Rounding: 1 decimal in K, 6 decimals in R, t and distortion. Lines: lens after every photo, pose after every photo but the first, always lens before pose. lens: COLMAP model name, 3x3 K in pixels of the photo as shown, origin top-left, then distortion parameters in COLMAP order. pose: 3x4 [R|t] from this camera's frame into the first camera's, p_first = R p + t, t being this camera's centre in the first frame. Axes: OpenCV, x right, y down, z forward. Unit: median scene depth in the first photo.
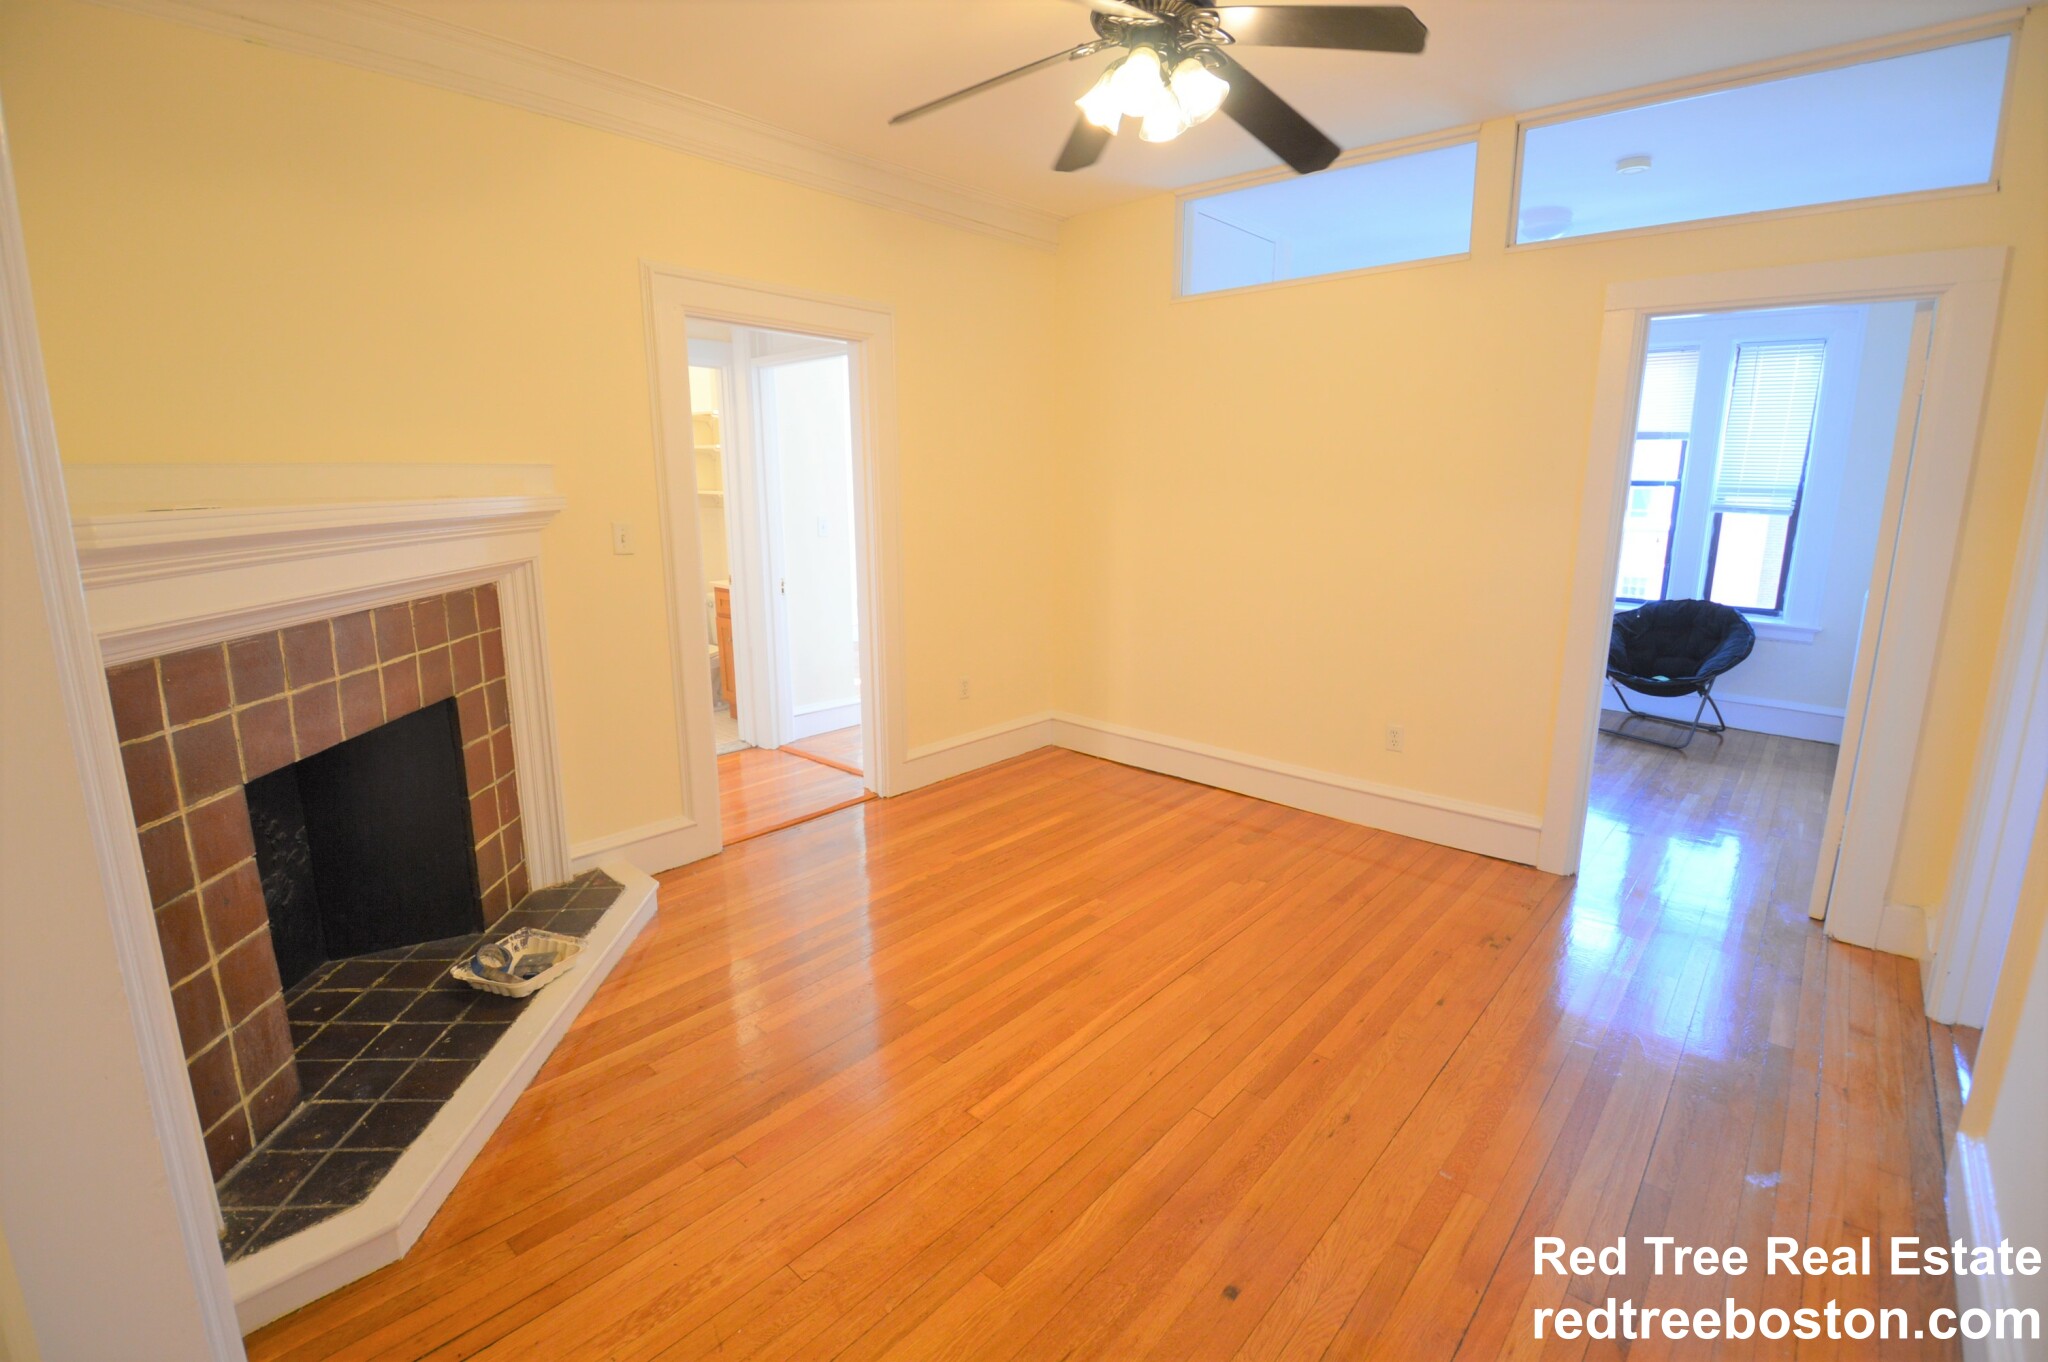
lens RADIAL K [[934.0, 0, 1030.9], [0, 934.0, 668.1], [0, 0, 1]] dist [-0.002868, -0.000665]
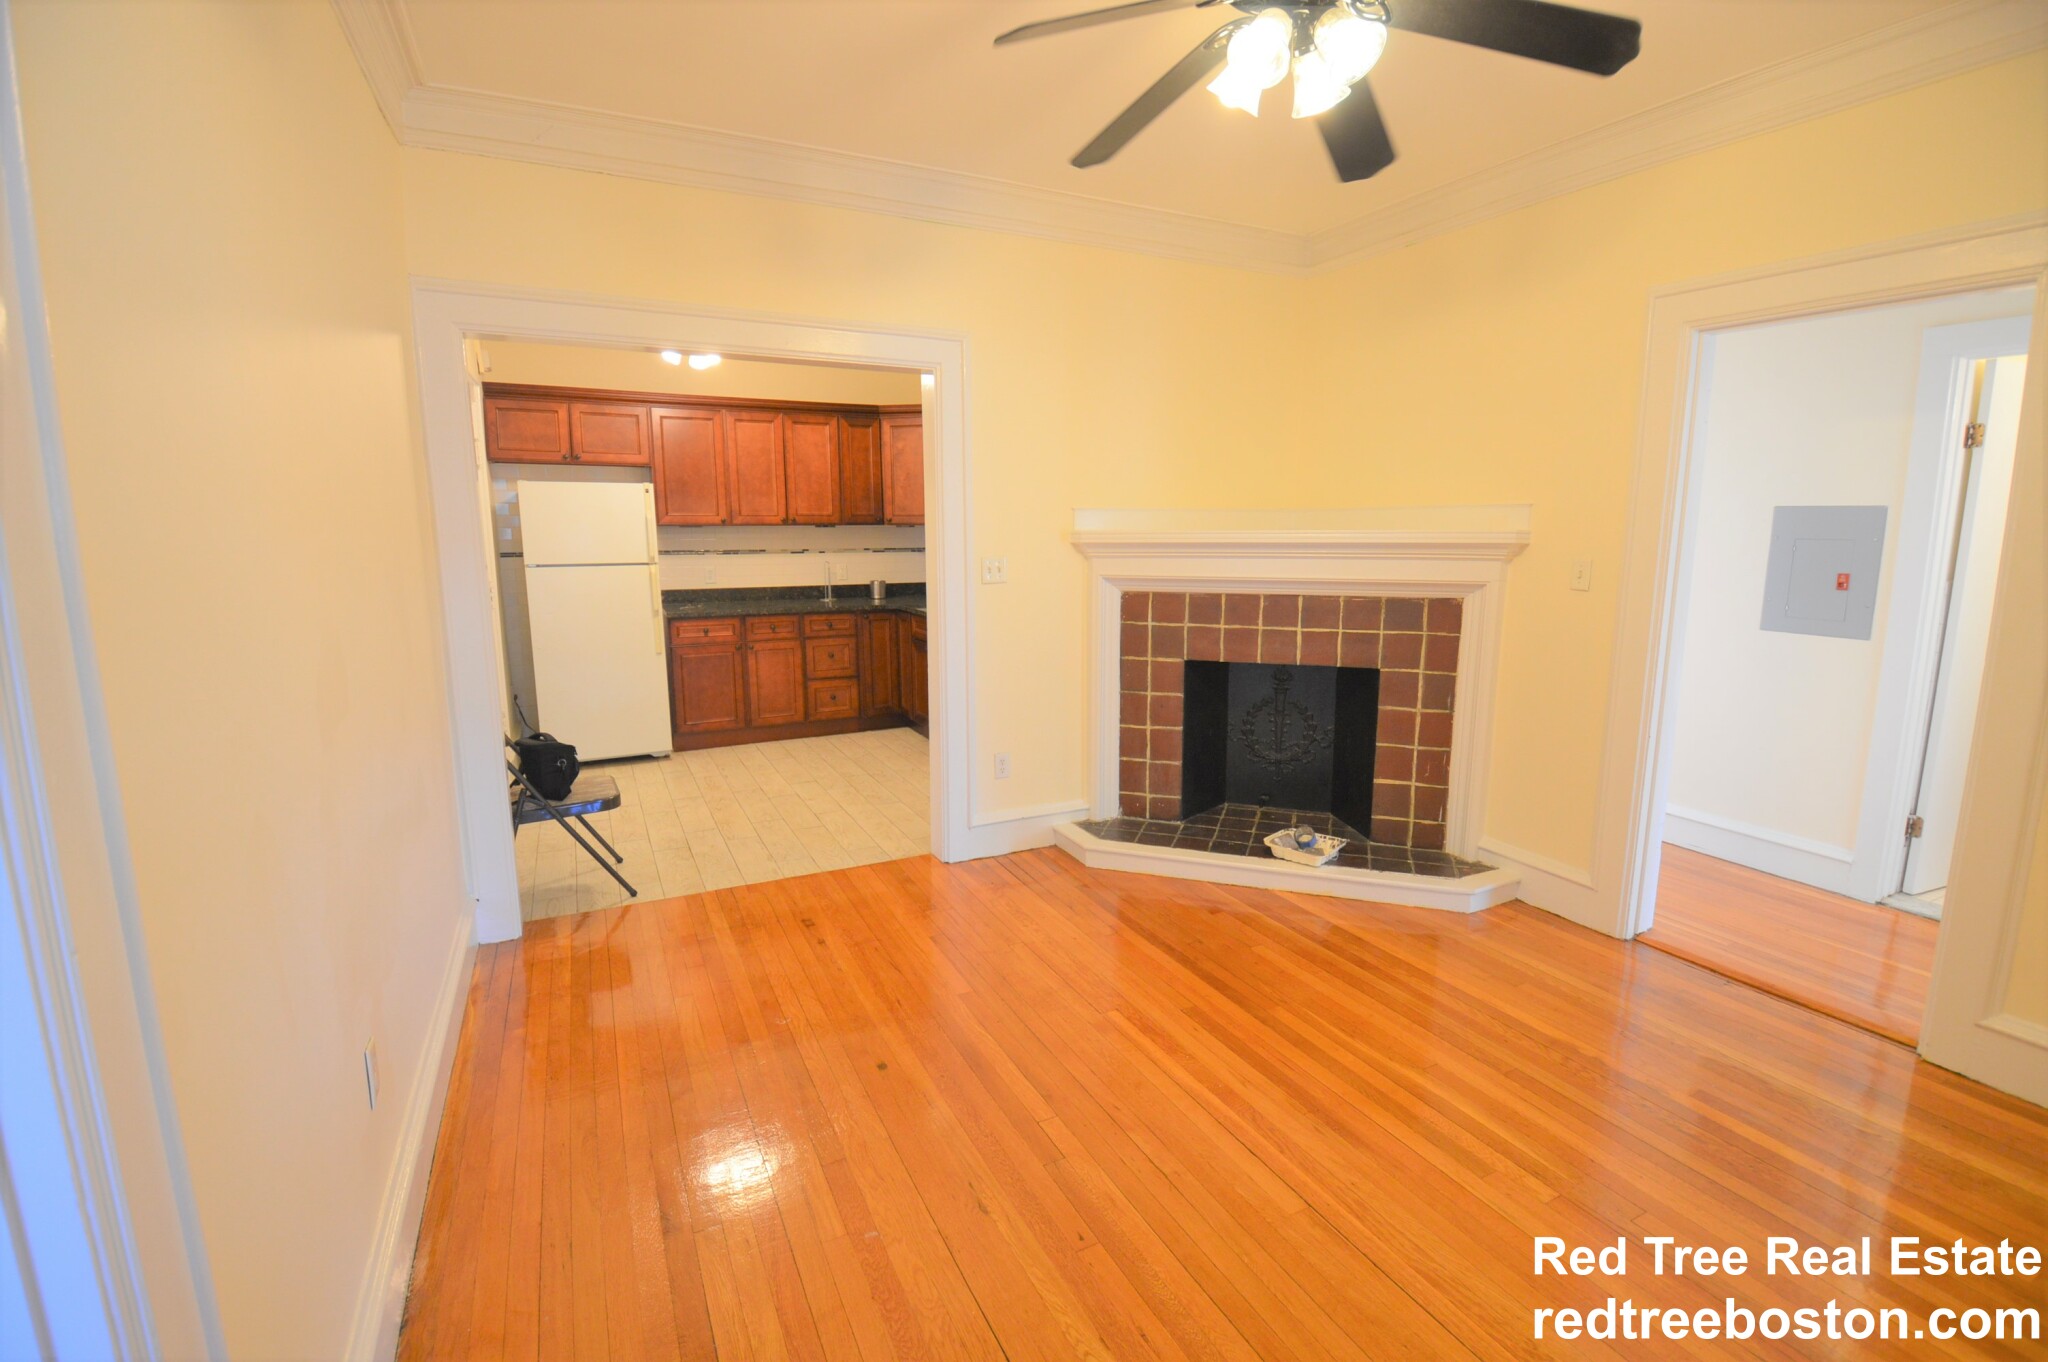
lens RADIAL K [[934.0, 0, 1027.8], [0, 934.0, 678.8], [0, 0, 1]] dist [-0.002868, -0.000665]
pose [[-0.389885, 0.150387, -0.908501, 1.341172], [-0.183284, 0.954163, 0.236602, -0.295120], [0.902439, 0.258762, -0.344451, 1.526343]]
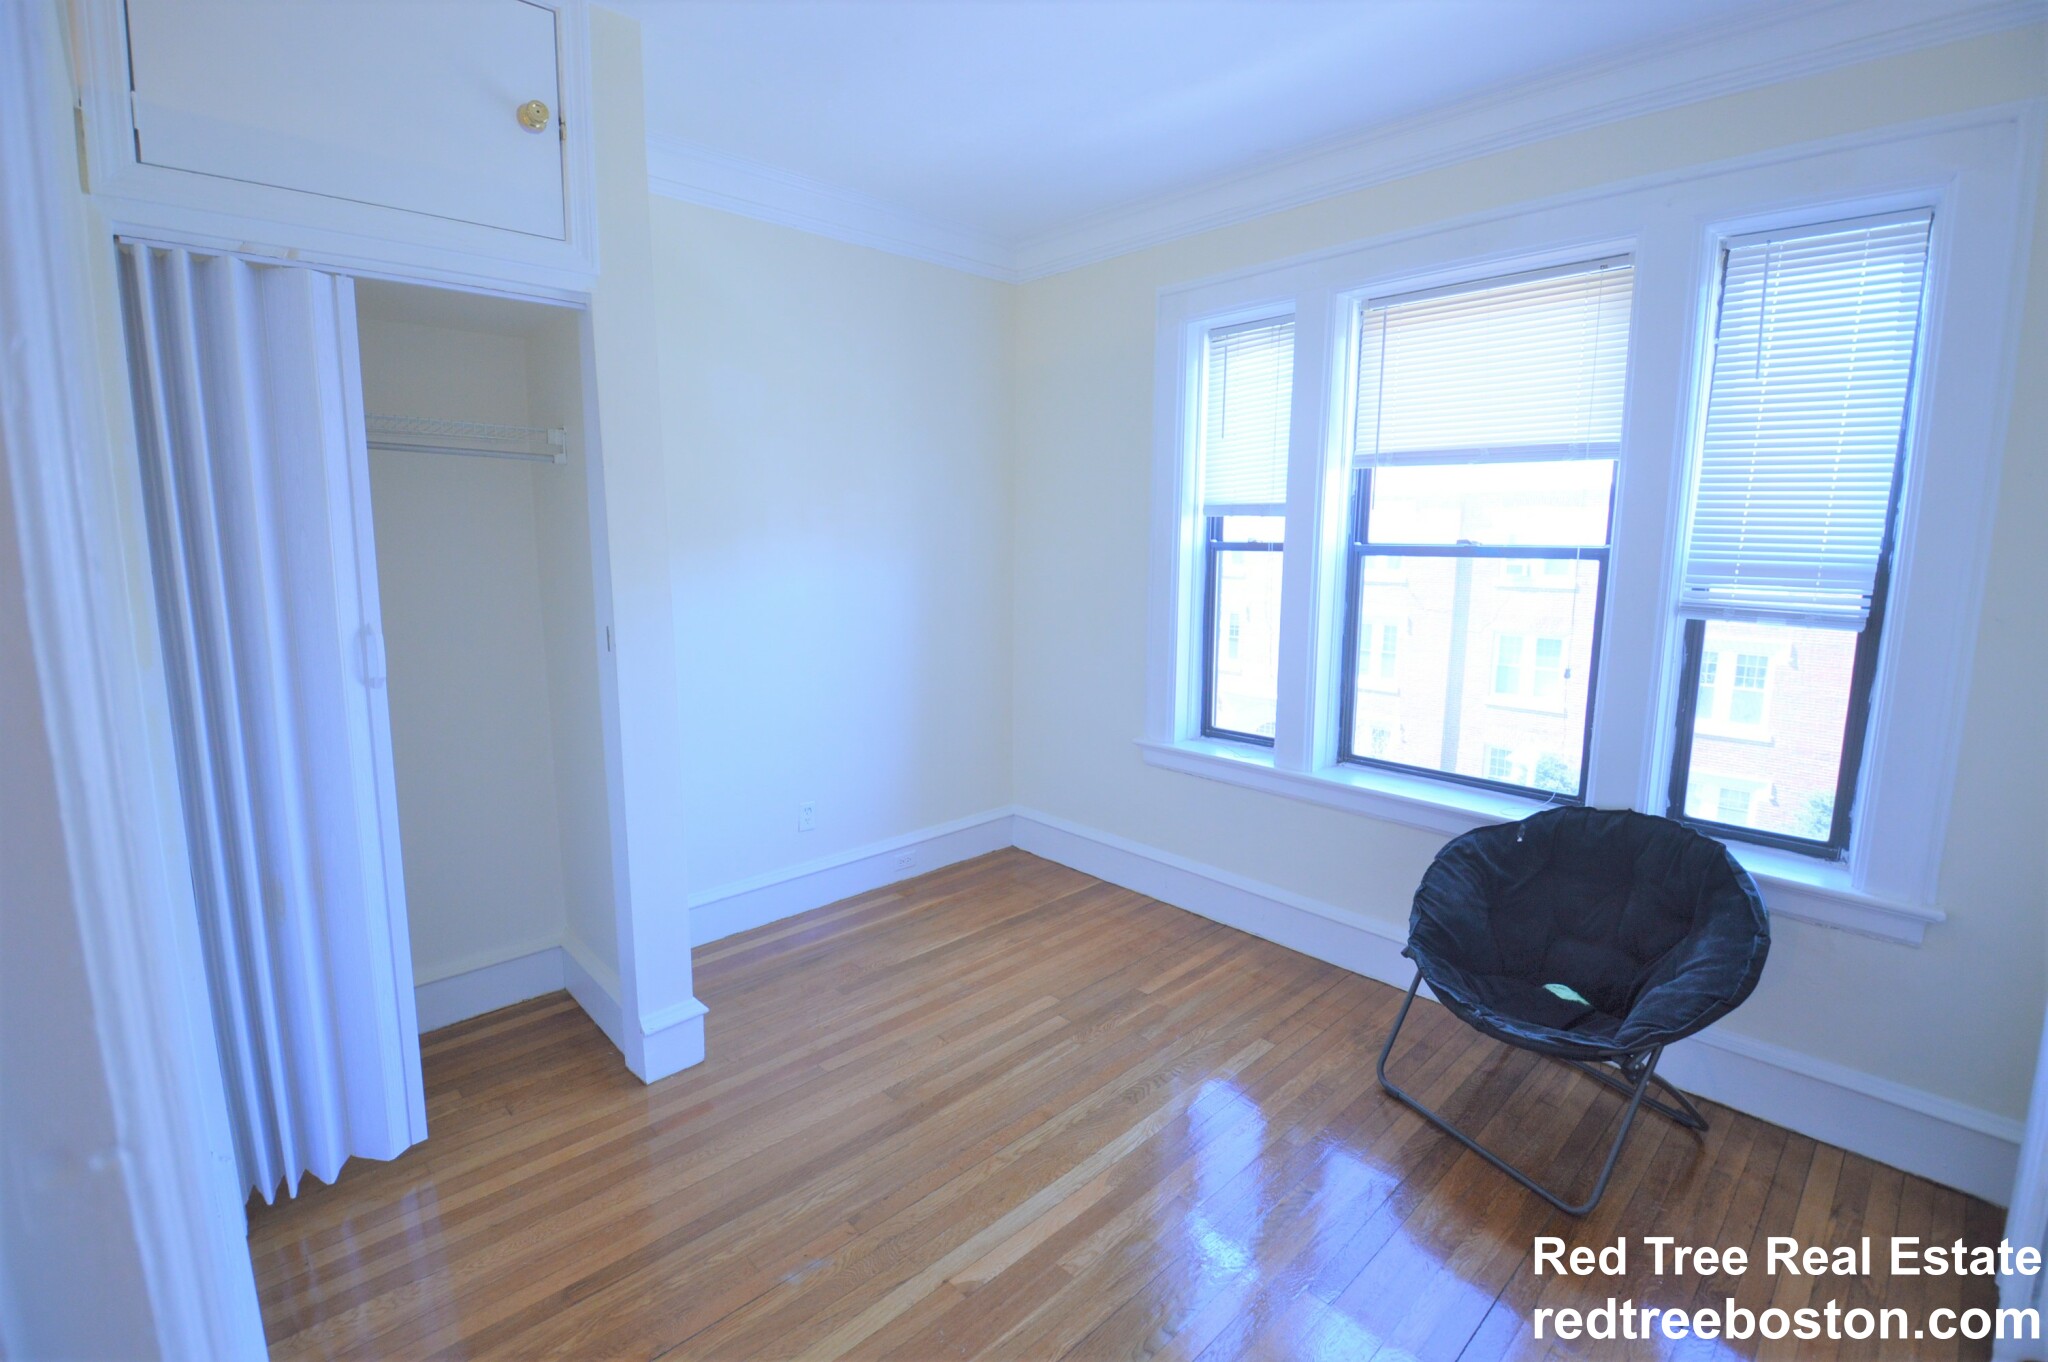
lens RADIAL K [[934.0, 0, 1023.0], [0, 934.0, 686.7], [0, 0, 1]] dist [-0.002868, -0.000665]
pose [[0.997205, 0.014077, -0.073372, 0.236177], [-0.017888, 0.998510, -0.051557, -0.055481], [0.072537, 0.052725, 0.995971, 0.279136]]
